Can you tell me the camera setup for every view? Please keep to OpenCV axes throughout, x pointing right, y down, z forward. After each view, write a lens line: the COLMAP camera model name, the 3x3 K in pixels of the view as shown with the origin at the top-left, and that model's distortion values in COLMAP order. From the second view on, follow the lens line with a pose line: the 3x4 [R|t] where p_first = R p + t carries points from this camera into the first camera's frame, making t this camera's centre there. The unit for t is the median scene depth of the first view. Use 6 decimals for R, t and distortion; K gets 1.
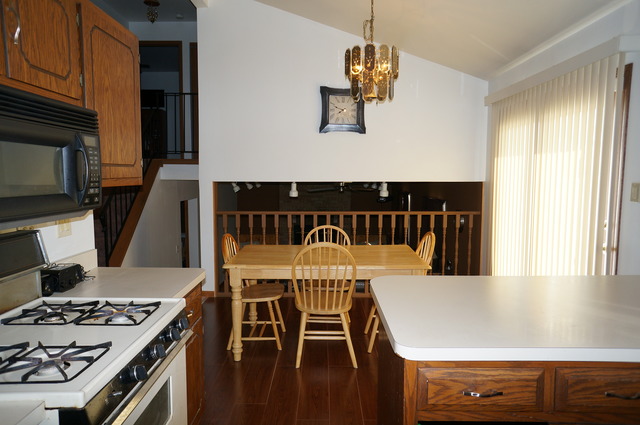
lens RADIAL K [[430.3, 0, 316.6], [0, 430.3, 213.4], [0, 0, 1]] dist [-0.070456, 0.084971]
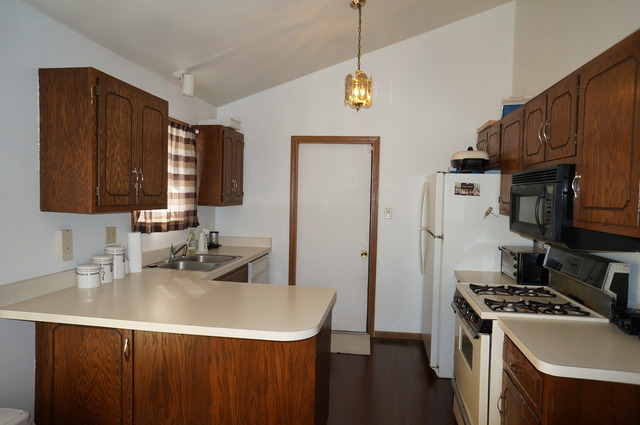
lens RADIAL K [[430.3, 0, 316.6], [0, 430.3, 213.4], [0, 0, 1]] dist [-0.070456, 0.084971]
pose [[-0.989500, -0.025392, 0.142284, 0.001075], [-0.006665, 0.991416, 0.130577, -0.205396], [-0.144378, 0.128257, -0.981175, 1.870123]]
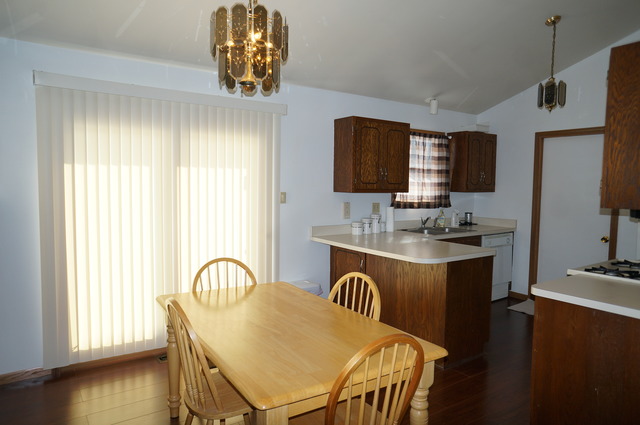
lens RADIAL K [[430.3, 0, 316.6], [0, 430.3, 213.4], [0, 0, 1]] dist [-0.070456, 0.084971]
pose [[-0.574489, -0.062338, 0.816135, -0.657561], [0.064840, 0.990496, 0.121298, -0.219908], [-0.815940, 0.122603, -0.564987, 2.128117]]
